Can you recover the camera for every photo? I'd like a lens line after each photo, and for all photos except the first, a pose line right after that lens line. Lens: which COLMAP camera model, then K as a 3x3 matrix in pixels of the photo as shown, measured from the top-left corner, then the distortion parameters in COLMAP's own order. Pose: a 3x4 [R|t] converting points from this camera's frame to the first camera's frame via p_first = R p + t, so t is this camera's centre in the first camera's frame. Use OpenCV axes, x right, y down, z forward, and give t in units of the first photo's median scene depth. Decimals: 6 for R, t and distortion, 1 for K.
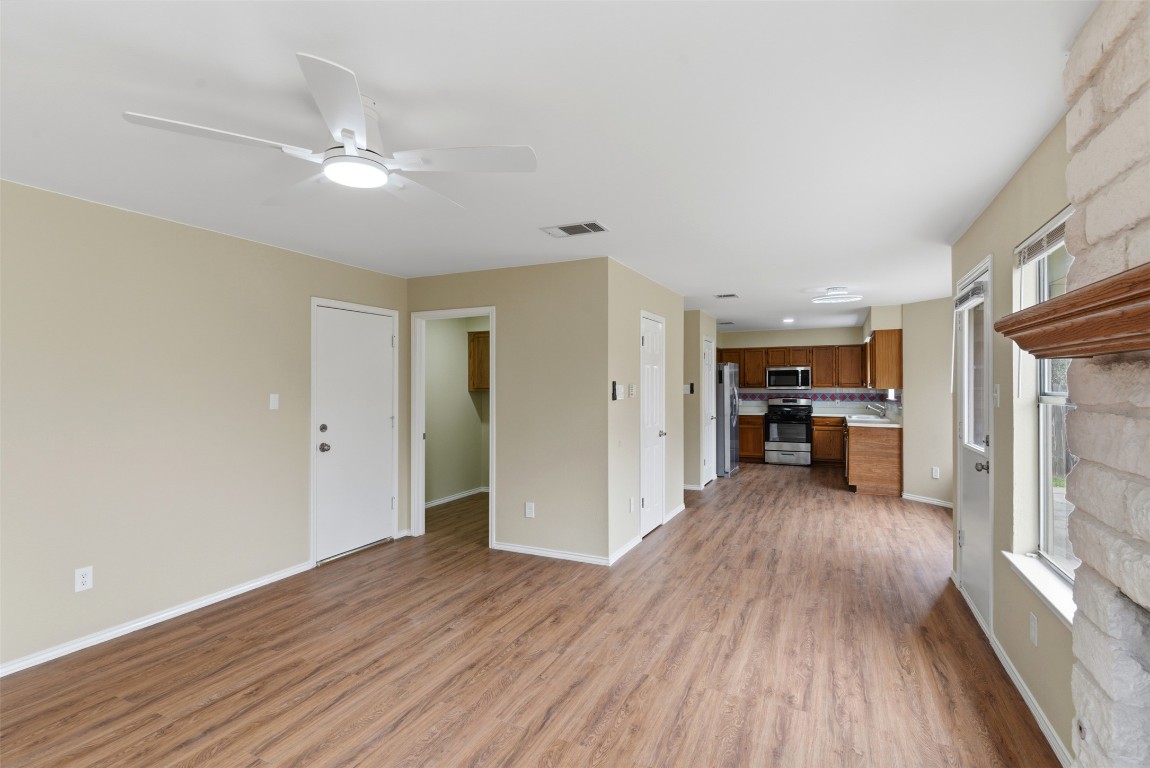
lens RADIAL K [[551.3, 0, 574.0], [0, 551.3, 381.7], [0, 0, 1]] dist [-0.000909, -0.001474]
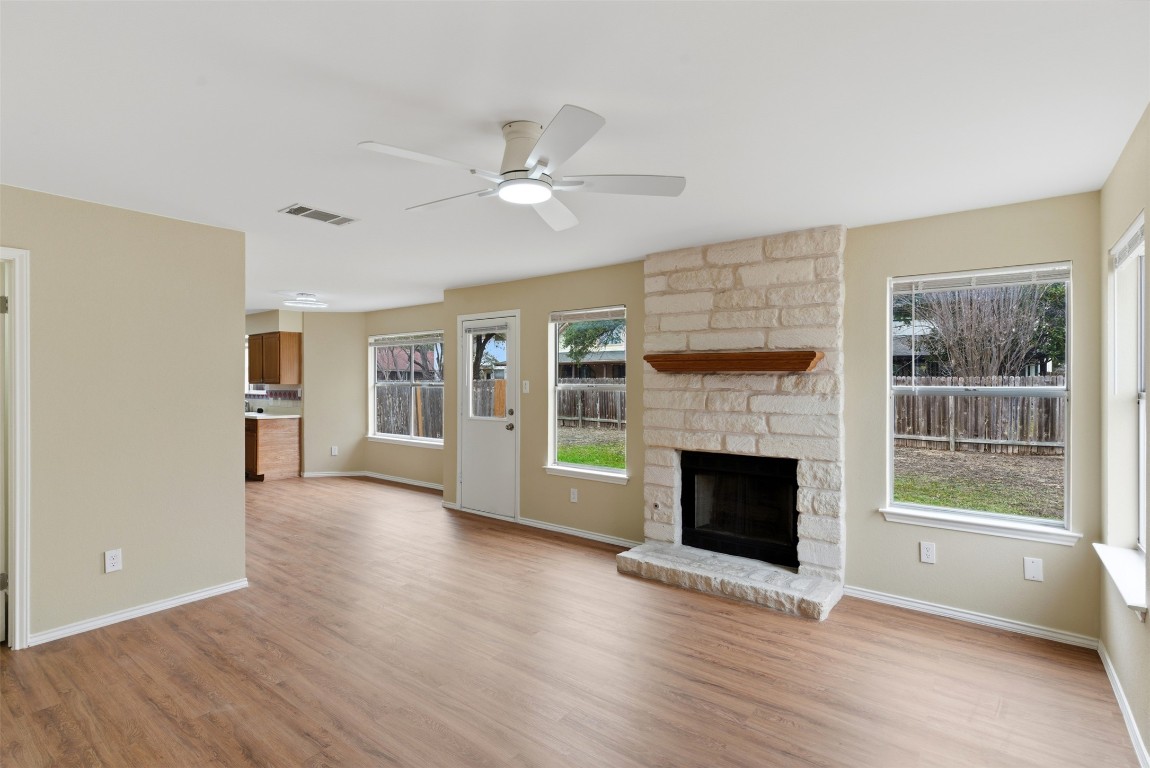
lens RADIAL K [[551.3, 0, 574.0], [0, 551.3, 381.7], [0, 0, 1]] dist [-0.000909, -0.001474]
pose [[0.207073, -0.001807, 0.978324, -0.351827], [-0.005731, 0.999979, 0.003060, 0.000934], [-0.978309, -0.006240, 0.207058, 0.158716]]
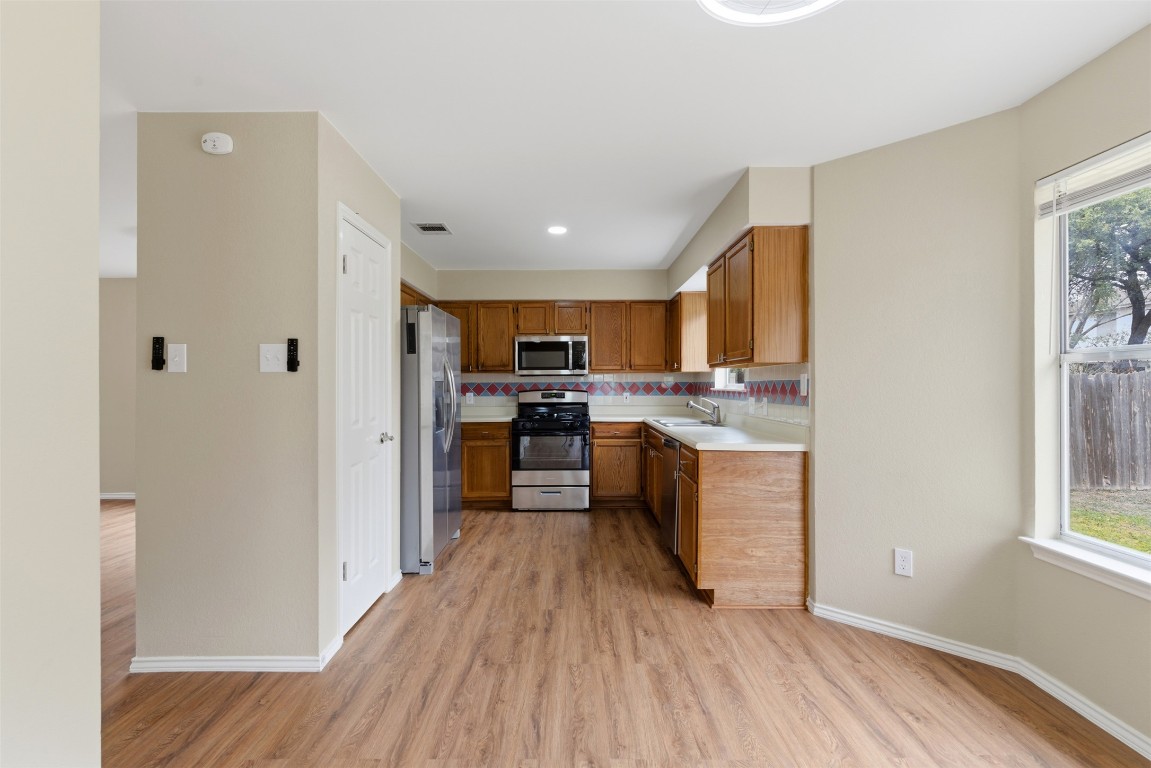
lens RADIAL K [[551.8, 0, 574.5], [0, 551.8, 381.7], [0, 0, 1]] dist [-0.000909, -0.001474]
pose [[0.903935, 0.001667, 0.427666, 0.197231], [-0.002496, 0.999996, 0.001377, 0.023396], [-0.427662, -0.002312, 0.903936, 0.561969]]
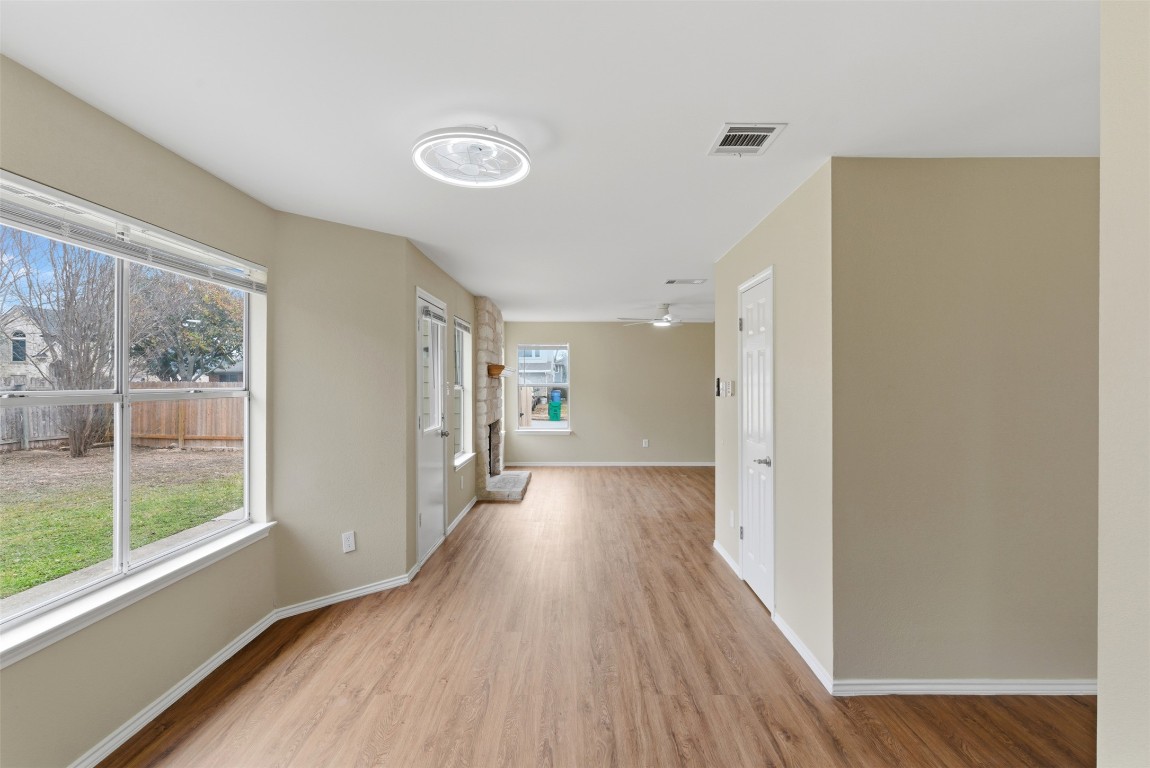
lens RADIAL K [[551.3, 0, 574.0], [0, 551.3, 381.7], [0, 0, 1]] dist [-0.000909, -0.001474]
pose [[-0.903284, 0.001961, -0.429039, 0.402350], [0.005729, 0.999956, -0.007490, 0.006421], [0.429006, -0.009223, -0.903255, 0.959582]]
